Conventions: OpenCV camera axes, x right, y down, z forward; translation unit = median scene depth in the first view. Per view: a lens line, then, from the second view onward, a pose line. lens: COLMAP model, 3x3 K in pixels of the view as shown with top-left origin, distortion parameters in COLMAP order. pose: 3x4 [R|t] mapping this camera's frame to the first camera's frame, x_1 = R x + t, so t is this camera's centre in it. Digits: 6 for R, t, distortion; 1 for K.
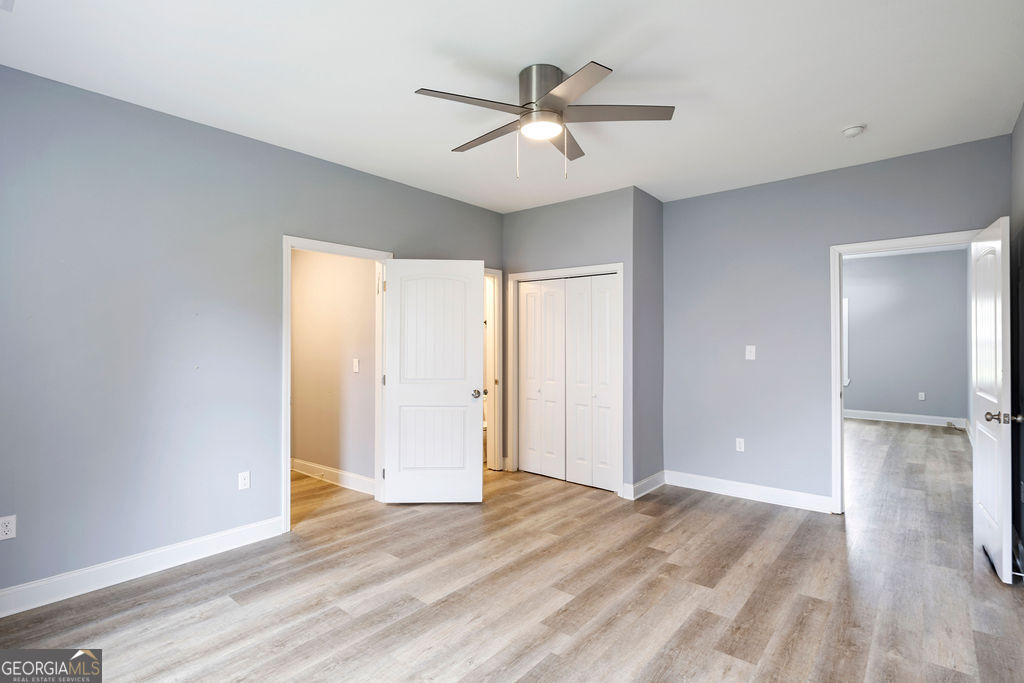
lens RADIAL K [[492.9, 0, 508.4], [0, 492.9, 339.2], [0, 0, 1]] dist [-0.010680, 0.001382]
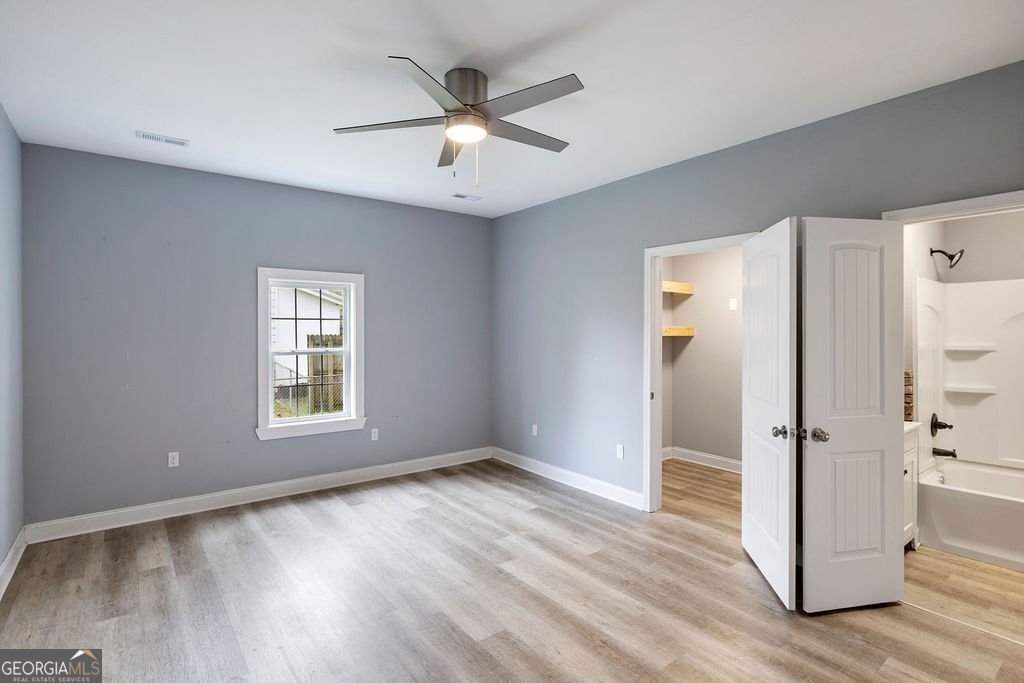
lens RADIAL K [[492.9, 0, 514.6], [0, 492.9, 337.1], [0, 0, 1]] dist [-0.010680, 0.001382]
pose [[-0.190979, 0.010104, -0.981542, 0.895000], [-0.001973, 0.999941, 0.010677, -0.032226], [0.981592, 0.003975, -0.190948, 1.117582]]
